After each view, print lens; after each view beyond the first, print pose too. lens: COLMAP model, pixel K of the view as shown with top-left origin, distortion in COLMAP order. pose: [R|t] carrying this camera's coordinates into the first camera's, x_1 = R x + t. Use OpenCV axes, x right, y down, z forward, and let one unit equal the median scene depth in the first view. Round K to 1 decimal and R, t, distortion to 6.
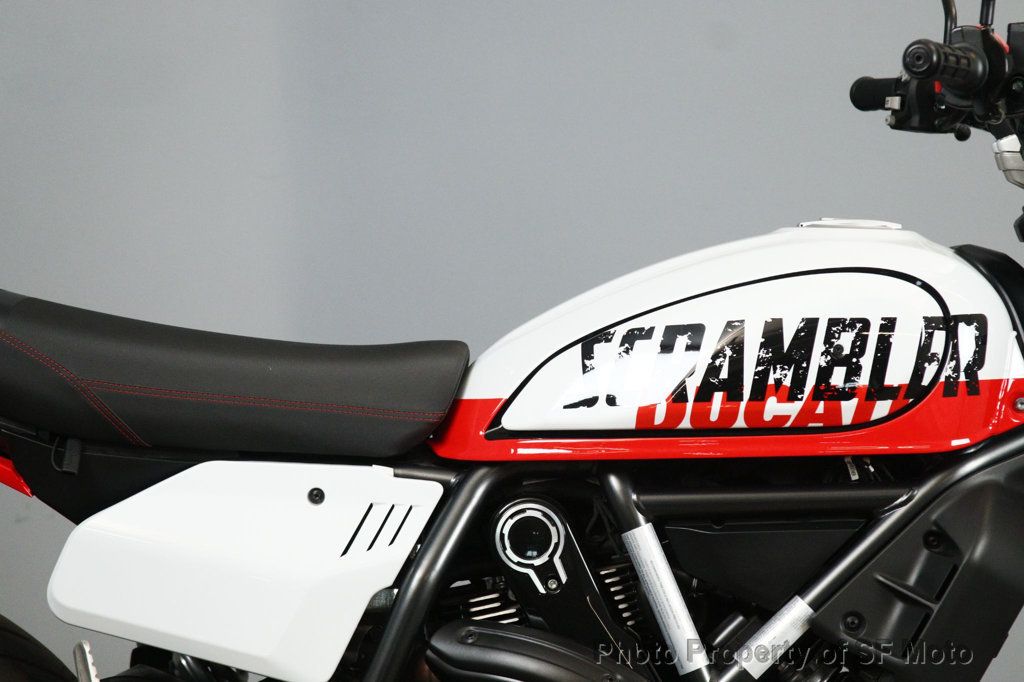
lens RADIAL K [[4467.9, 0, 429.7], [0, 4467.9, 341.0], [0, 0, 1]] dist [0.548836, 0.199552]
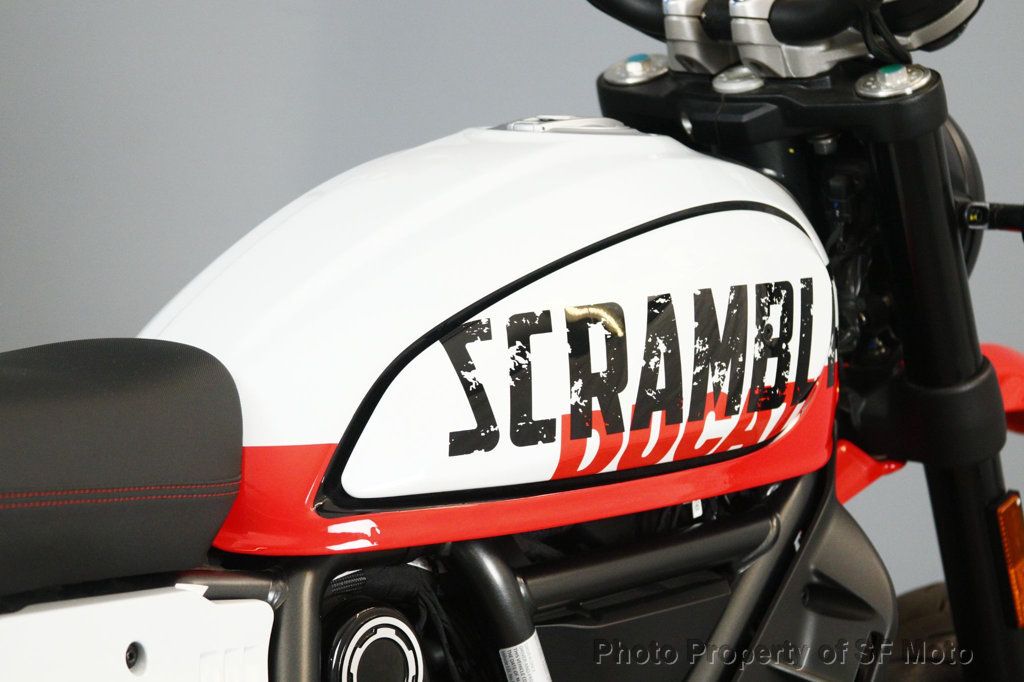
lens RADIAL K [[3598.7, 0, 512.0], [0, 3598.7, 341.0], [0, 0, 1]] dist [-0.034205, 0.648262]
pose [[0.607212, -0.072365, 0.791238, -0.348214], [-0.009440, 0.995116, 0.098256, -0.048072], [-0.794484, -0.067131, 0.603563, 0.711256]]
